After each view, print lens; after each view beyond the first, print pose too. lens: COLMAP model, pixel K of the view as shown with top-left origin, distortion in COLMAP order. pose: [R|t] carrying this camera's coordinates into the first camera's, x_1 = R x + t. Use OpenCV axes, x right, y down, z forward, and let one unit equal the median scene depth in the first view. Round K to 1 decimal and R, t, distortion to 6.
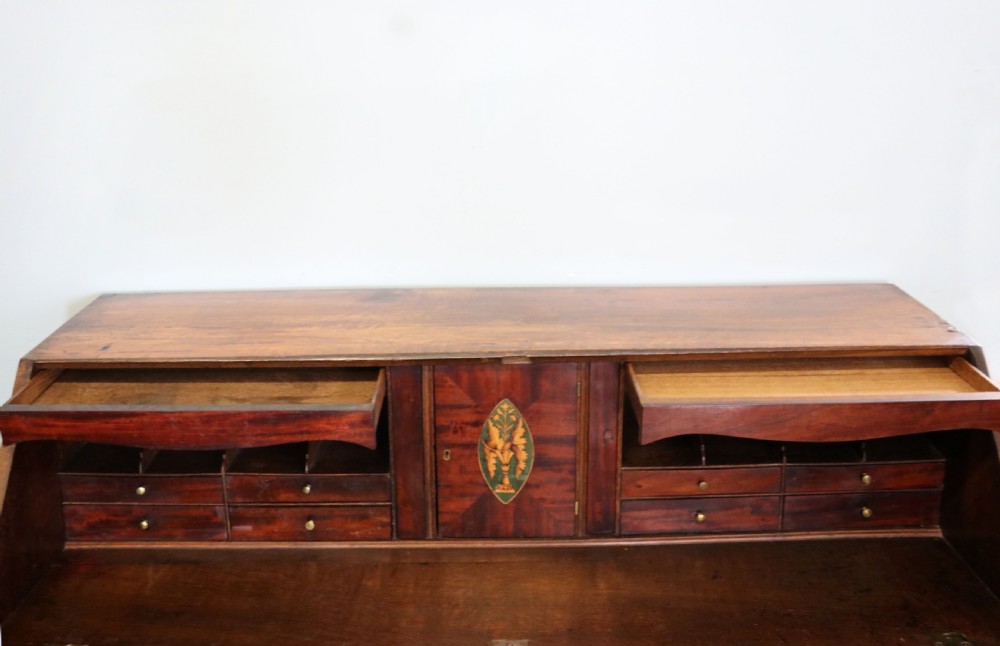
lens RADIAL K [[1044.5, 0, 487.9], [0, 1044.5, 324.1], [0, 0, 1]] dist [-0.039292, 0.026707]
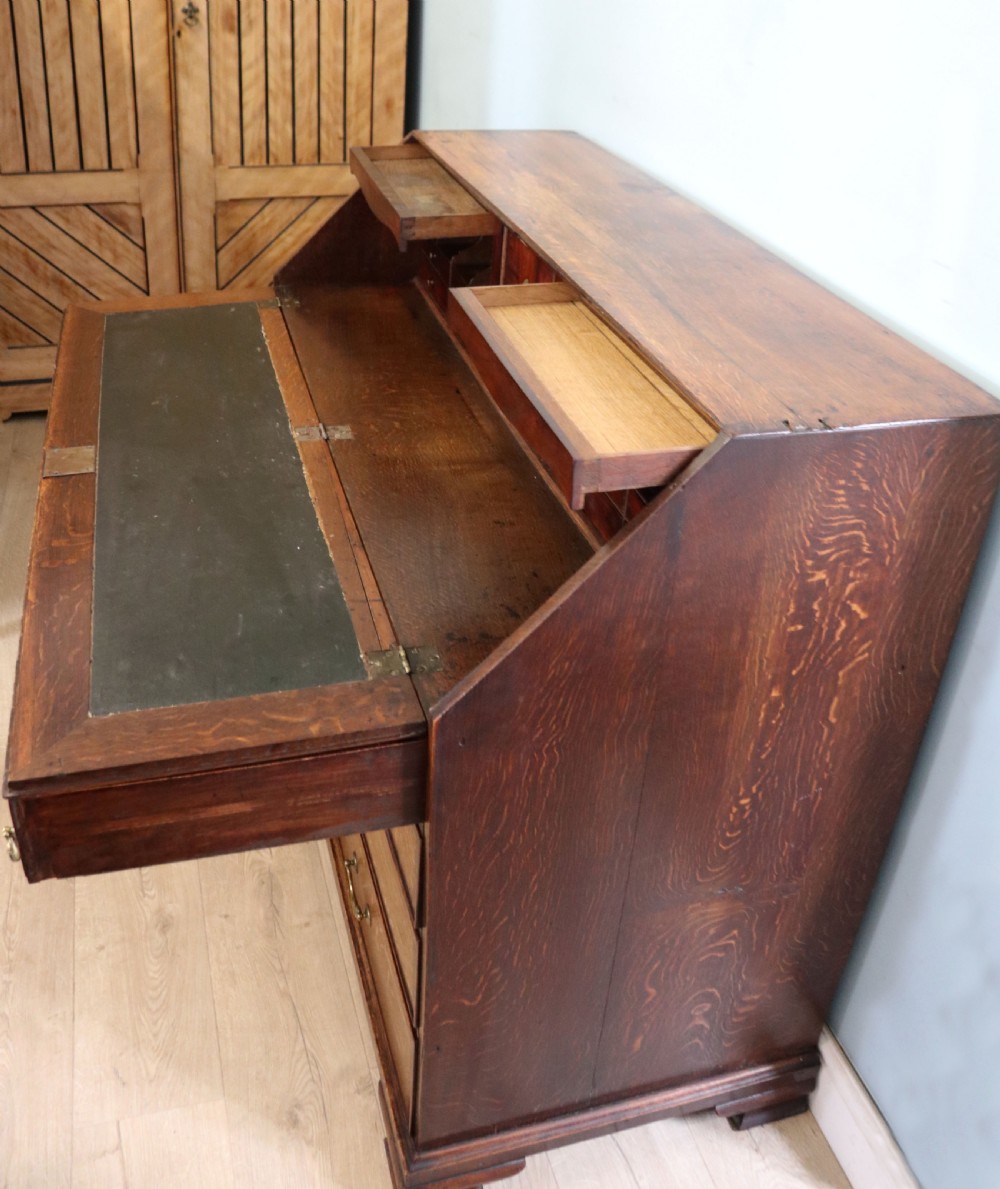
lens RADIAL K [[1127.7, 0, 500.9], [0, 1127.7, 465.5], [0, 0, 1]] dist [-0.191663, 0.118494]
pose [[0.278014, 0.475580, -0.834585, 0.976173], [-0.344112, 0.860482, 0.375709, -0.168413], [0.896825, 0.182738, 0.402879, 0.555689]]
